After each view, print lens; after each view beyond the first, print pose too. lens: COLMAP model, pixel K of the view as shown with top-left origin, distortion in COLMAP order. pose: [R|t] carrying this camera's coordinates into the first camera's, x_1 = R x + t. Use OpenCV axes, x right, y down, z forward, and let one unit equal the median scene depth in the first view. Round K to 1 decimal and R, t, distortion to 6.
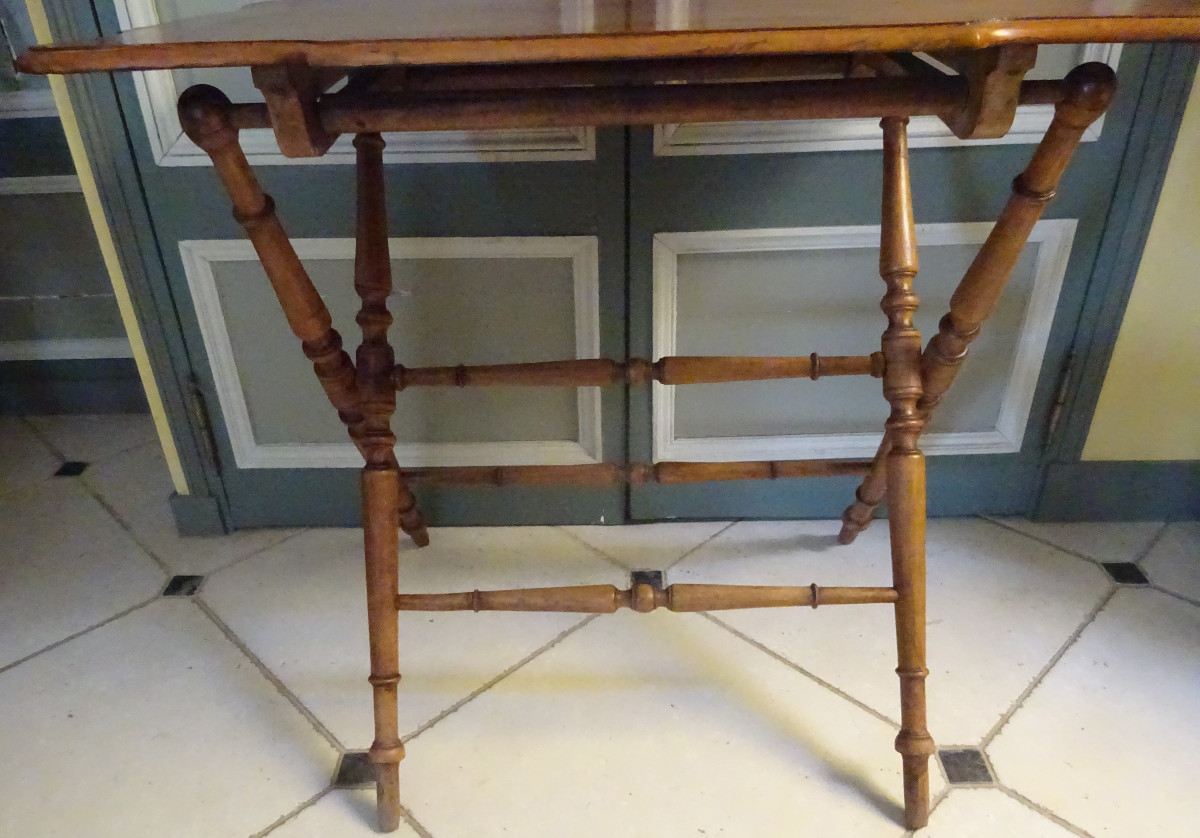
lens RADIAL K [[958.2, 0, 564.6], [0, 958.2, 485.8], [0, 0, 1]] dist [0.001521, 0.004096]
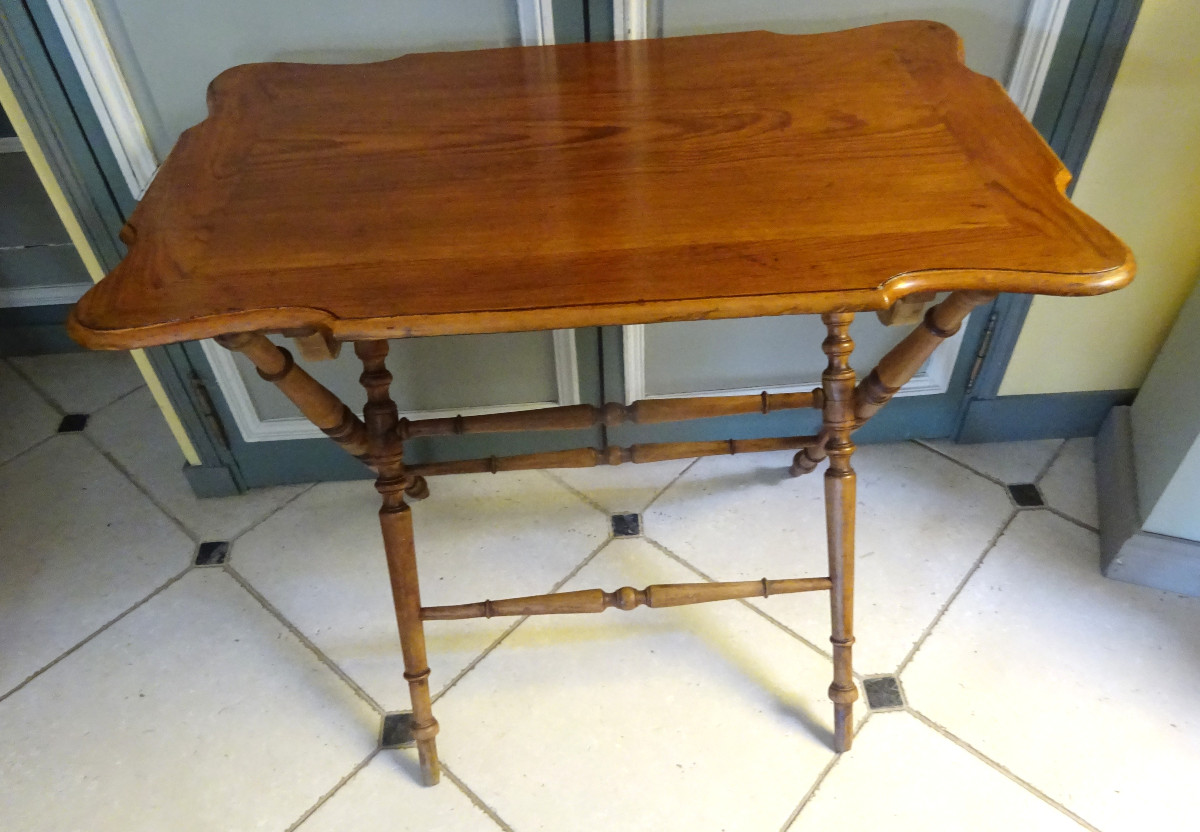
lens RADIAL K [[960.4, 0, 611.0], [0, 960.4, 480.5], [0, 0, 1]] dist [0.002824, -0.000649]
pose [[0.995397, -0.064258, 0.071106, -0.012422], [0.043685, 0.964579, 0.260151, -0.303083], [-0.085304, -0.255848, 0.962946, -0.114489]]
